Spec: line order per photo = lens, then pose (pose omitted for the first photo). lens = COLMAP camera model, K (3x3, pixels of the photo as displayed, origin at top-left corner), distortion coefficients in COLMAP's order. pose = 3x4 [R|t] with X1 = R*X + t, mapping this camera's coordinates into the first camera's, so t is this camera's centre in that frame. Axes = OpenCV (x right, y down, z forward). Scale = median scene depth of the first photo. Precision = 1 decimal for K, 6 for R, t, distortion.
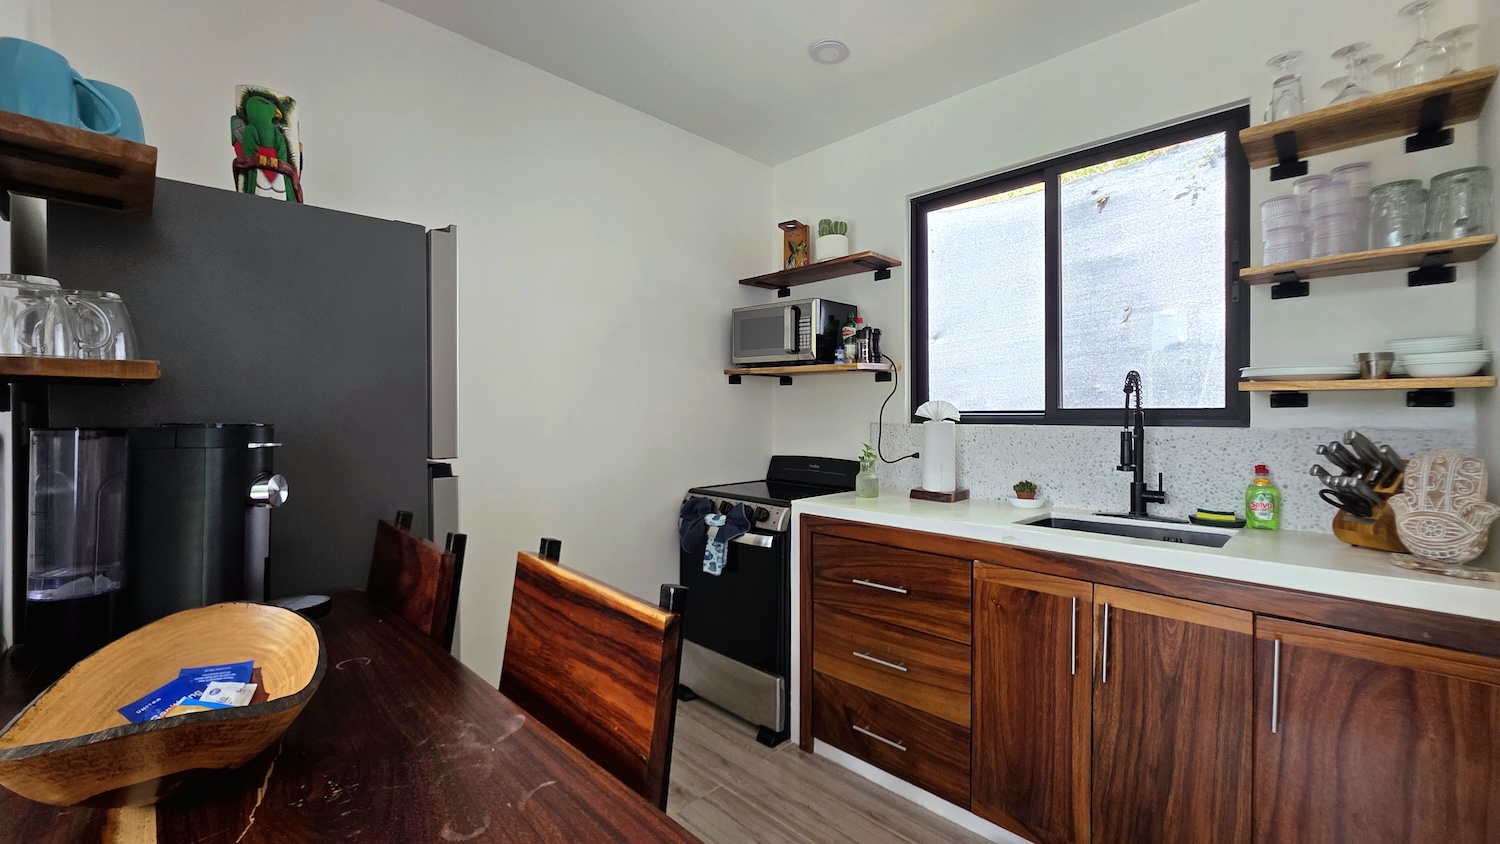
lens RADIAL K [[609.7, 0, 746.1], [0, 609.7, 417.9], [0, 0, 1]] dist [0.001153, 0.000123]
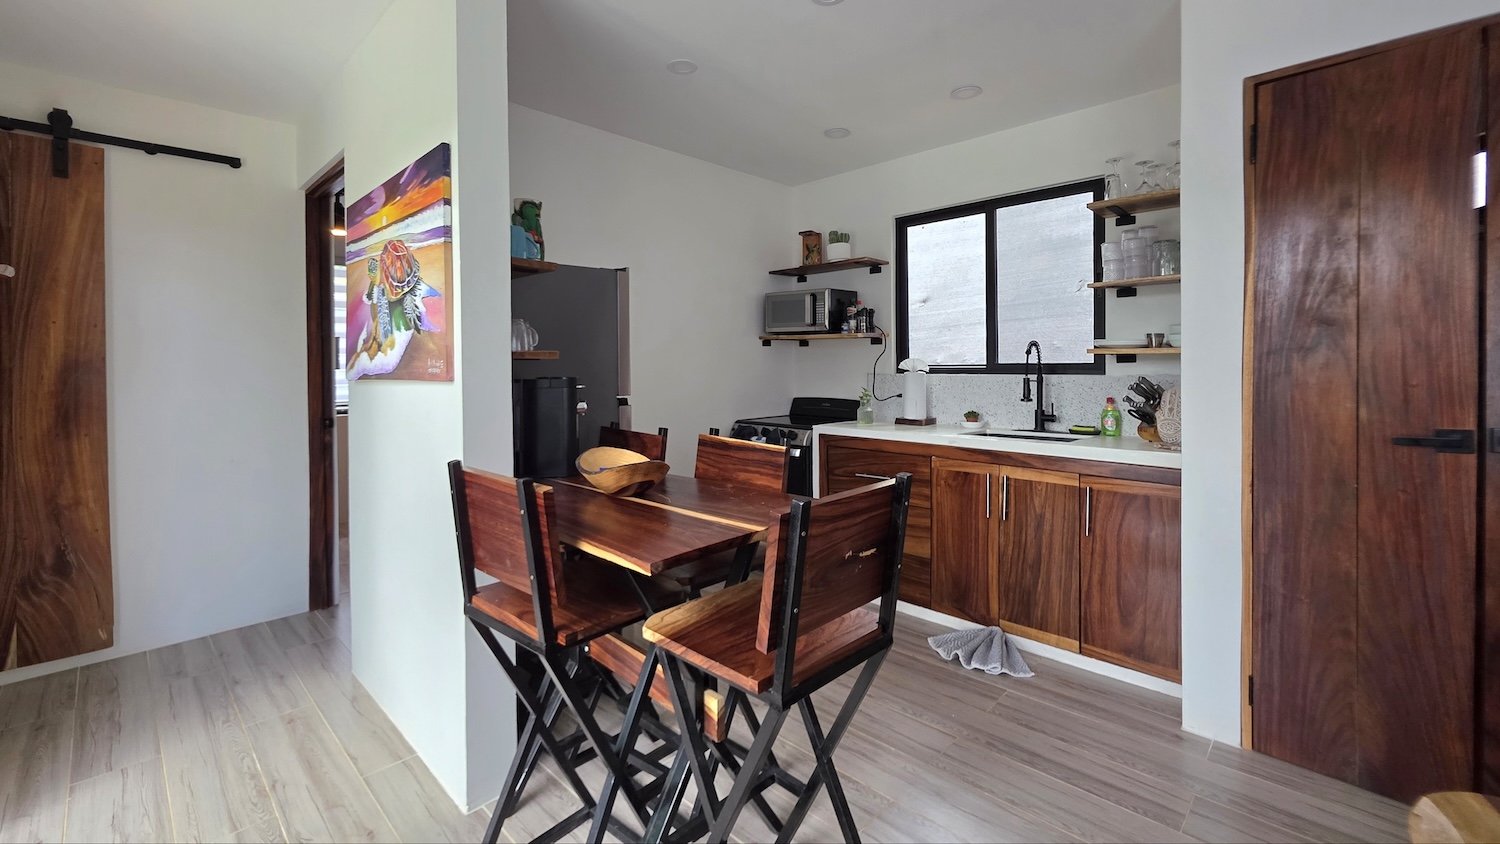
lens RADIAL K [[597.4, 0, 657.6], [0, 597.4, 374.9], [0, 0, 1]] dist [0.000437, -0.000047]
pose [[0.989842, -0.007564, -0.141967, -0.110541], [0.008993, 0.999915, 0.009425, -0.008095], [0.141884, -0.010606, 0.989827, -0.598951]]
